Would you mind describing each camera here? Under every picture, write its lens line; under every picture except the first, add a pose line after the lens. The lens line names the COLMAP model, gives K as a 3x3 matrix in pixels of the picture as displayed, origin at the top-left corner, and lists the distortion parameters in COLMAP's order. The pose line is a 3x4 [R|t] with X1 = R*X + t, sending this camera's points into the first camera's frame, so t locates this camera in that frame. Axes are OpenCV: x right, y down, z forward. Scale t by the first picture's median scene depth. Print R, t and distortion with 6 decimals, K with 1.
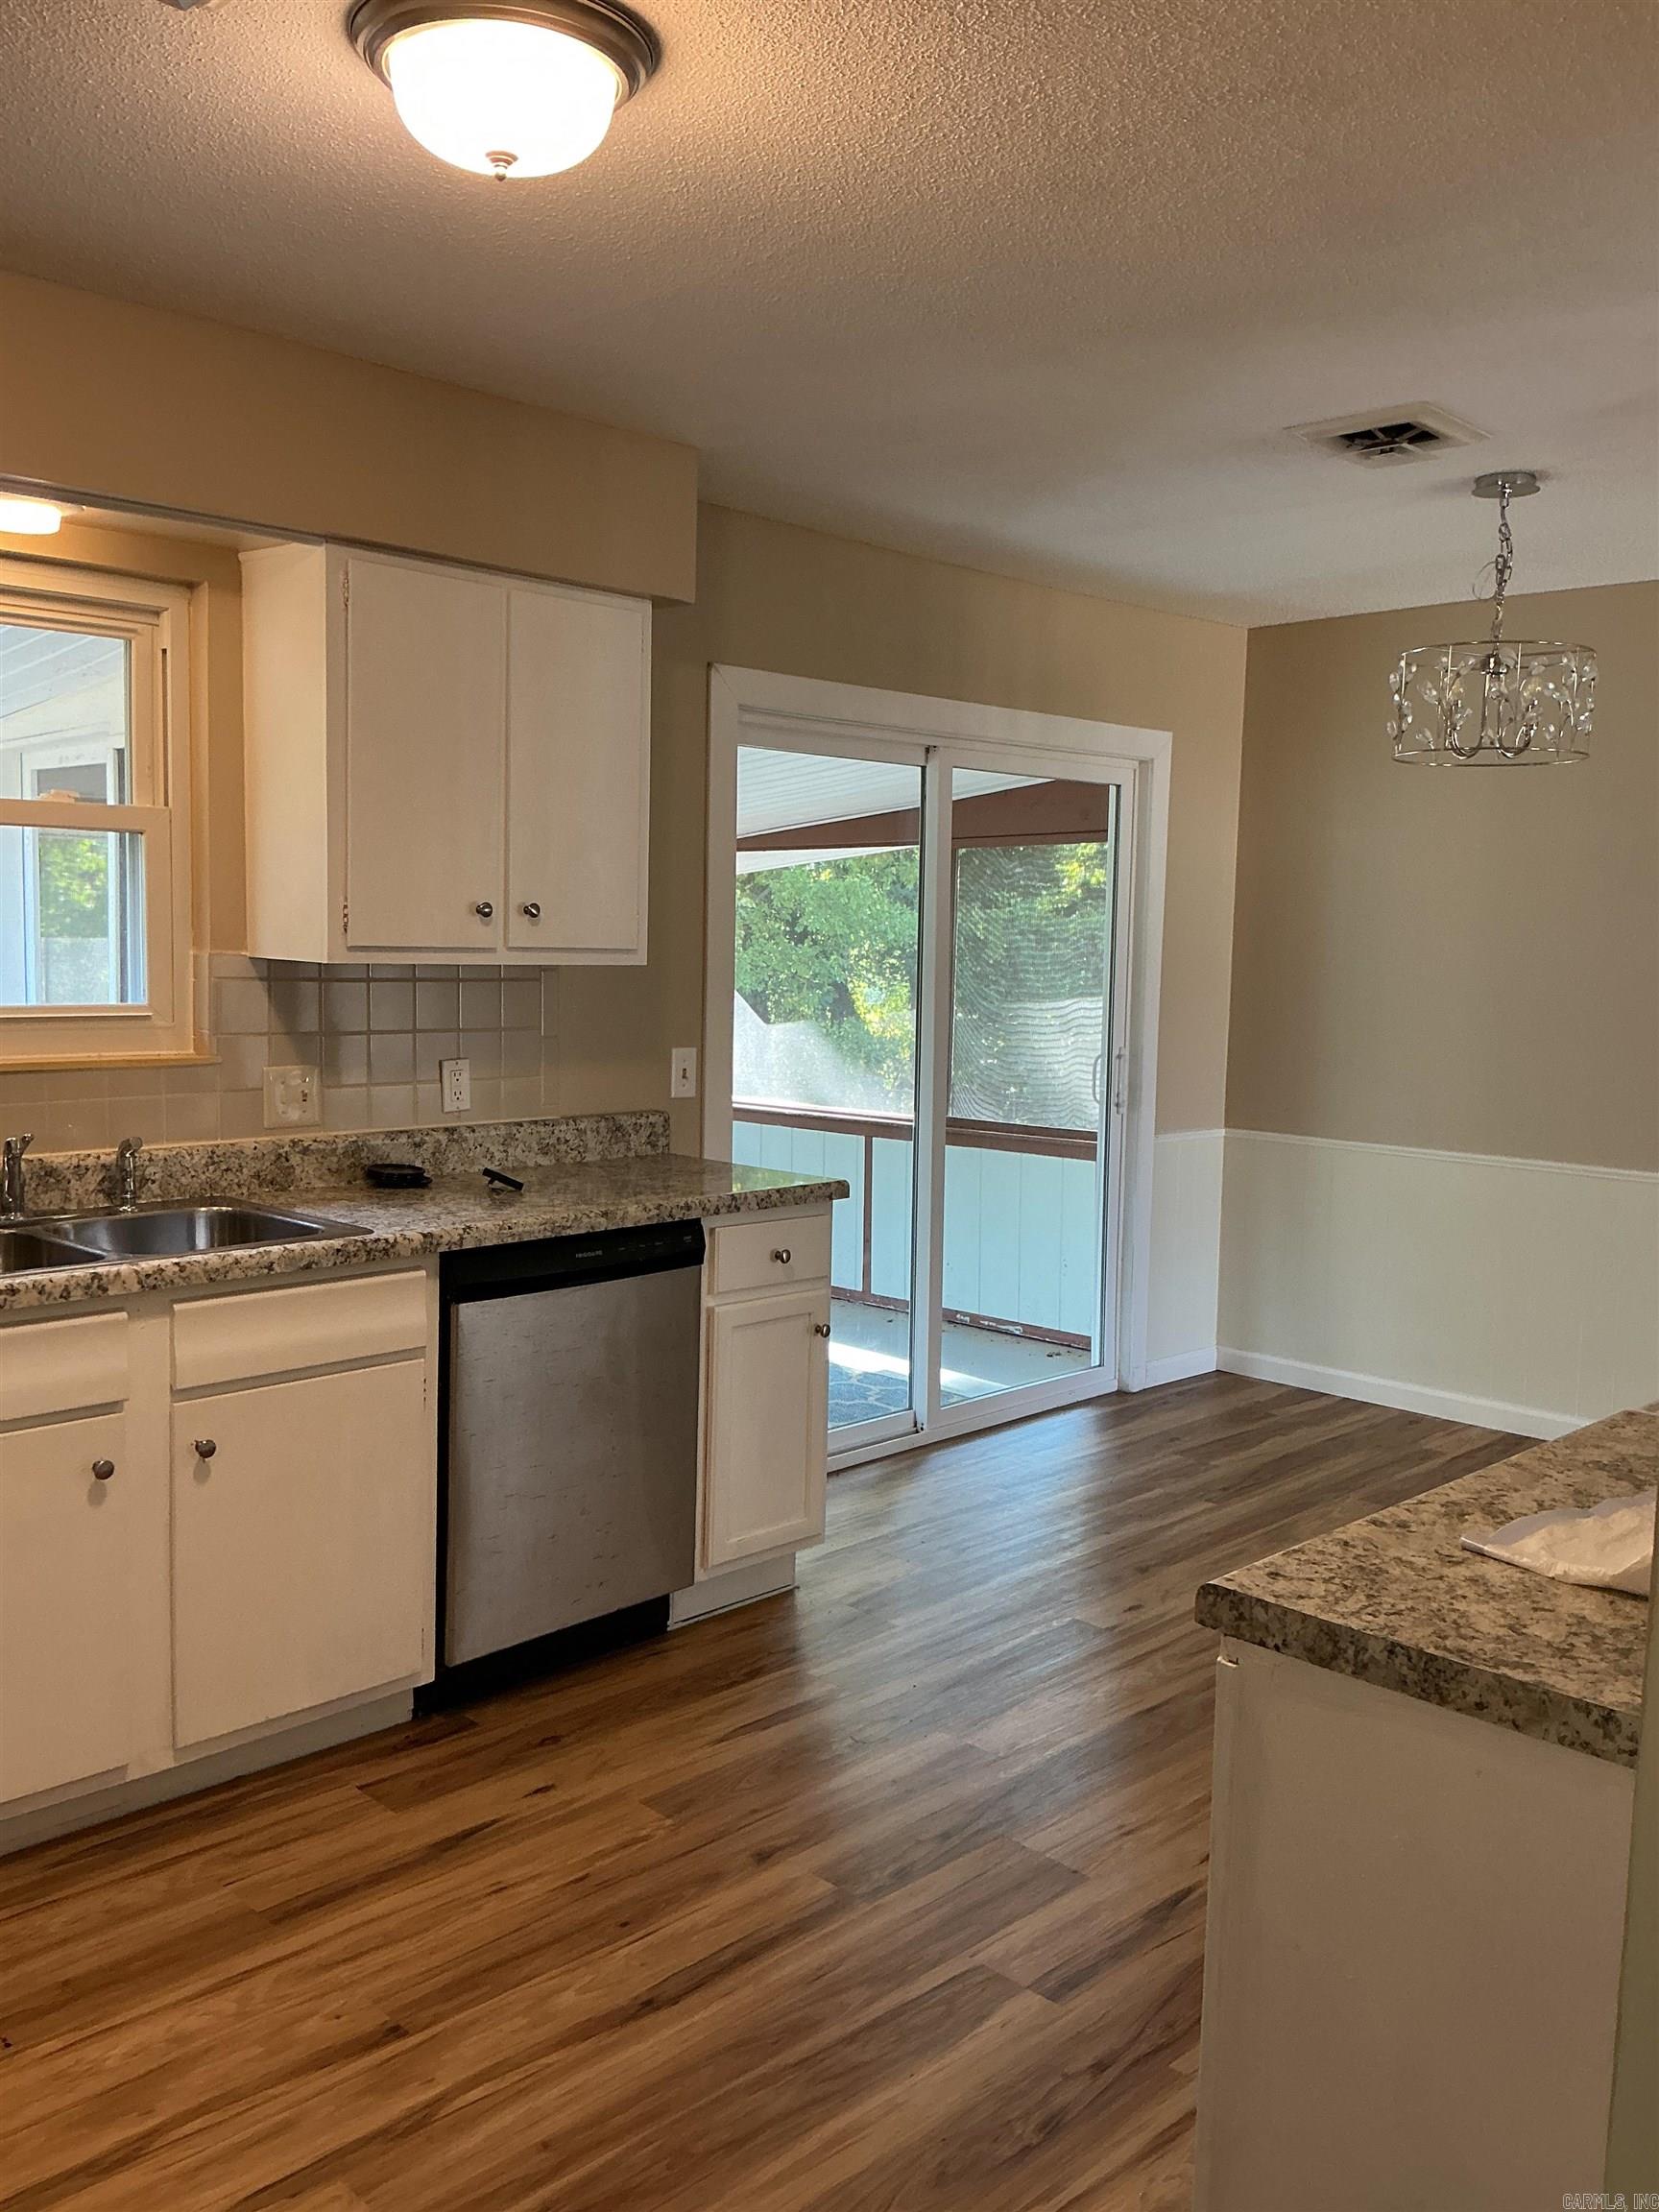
lens RADIAL K [[1860.4, 0, 823.6], [0, 1860.4, 1093.2], [0, 0, 1]] dist [0.097021, -0.170582]
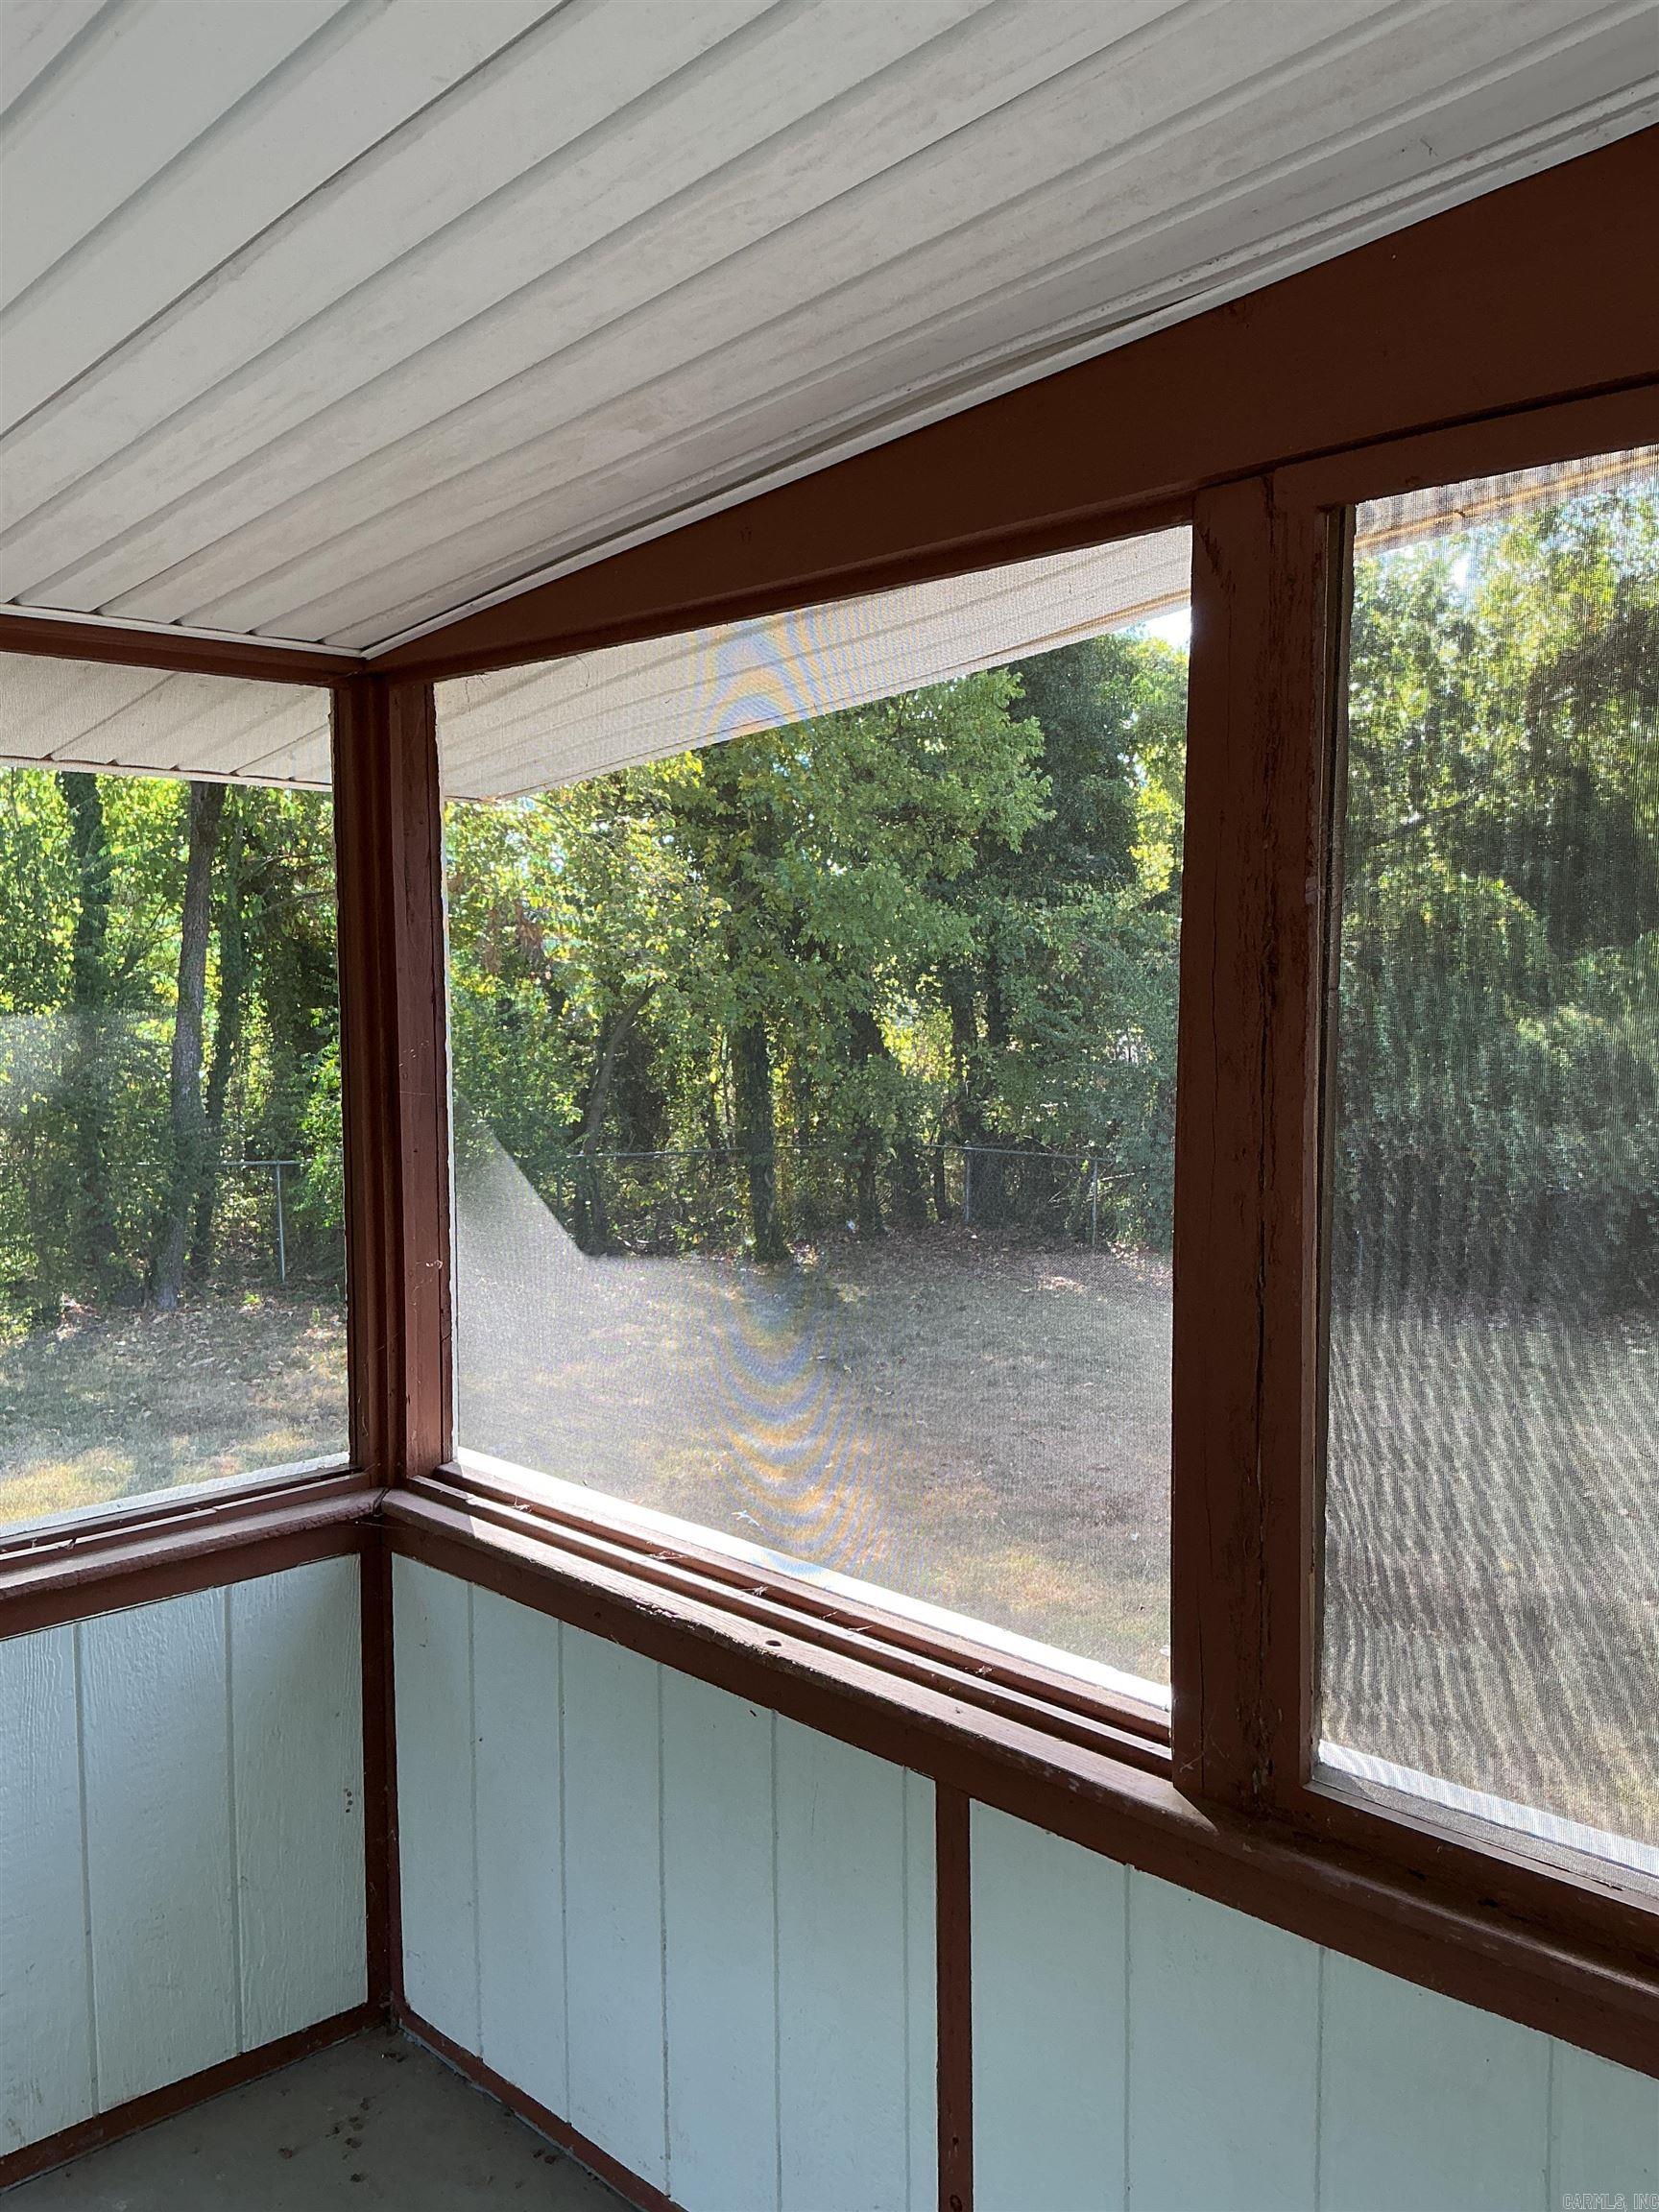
lens RADIAL K [[1860.4, 0, 827.1], [0, 1860.4, 1110.6], [0, 0, 1]] dist [0.097021, -0.170582]
pose [[0.999562, -0.026163, -0.013861, 0.018858], [0.026205, 0.999653, 0.002835, -0.090387], [0.013782, -0.003197, 0.999900, 1.053742]]
